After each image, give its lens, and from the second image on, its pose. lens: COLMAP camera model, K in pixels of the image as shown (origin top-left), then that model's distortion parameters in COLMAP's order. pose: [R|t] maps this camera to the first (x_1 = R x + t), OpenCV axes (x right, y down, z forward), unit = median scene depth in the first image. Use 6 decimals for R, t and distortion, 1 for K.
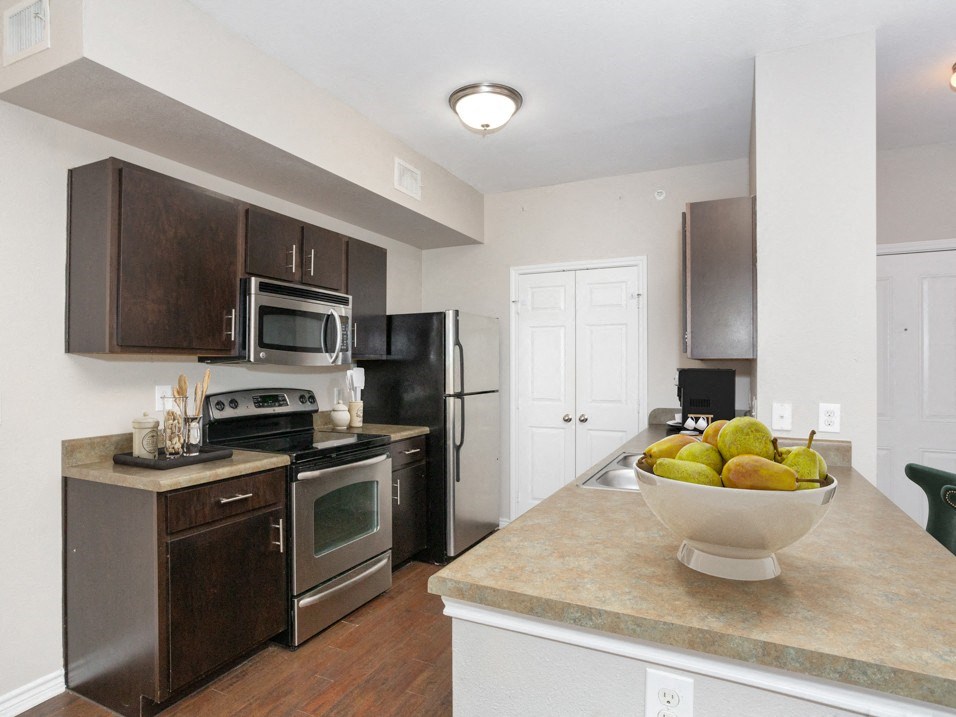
lens RADIAL K [[536.7, 0, 478.0], [0, 536.7, 358.5], [0, 0, 1]] dist [-0.005671, -0.000386]
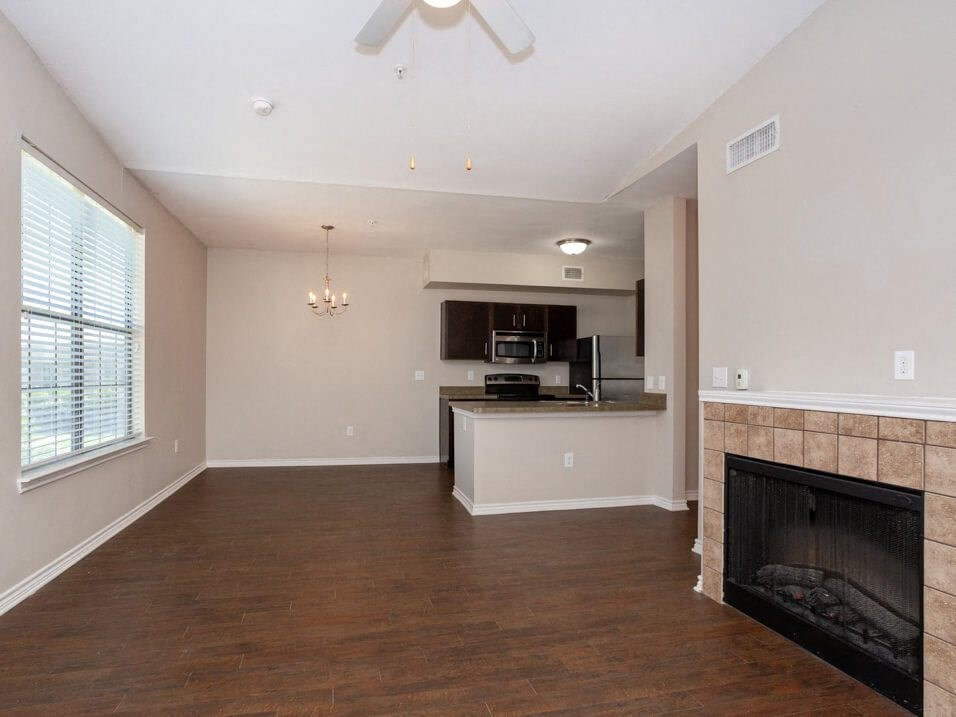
lens RADIAL K [[536.7, 0, 478.0], [0, 536.7, 358.5], [0, 0, 1]] dist [-0.005671, -0.000386]
pose [[0.654396, -0.023439, -0.755789, 1.468171], [0.003308, 0.999599, -0.028136, 0.059762], [0.756145, 0.015912, 0.654211, -0.766833]]
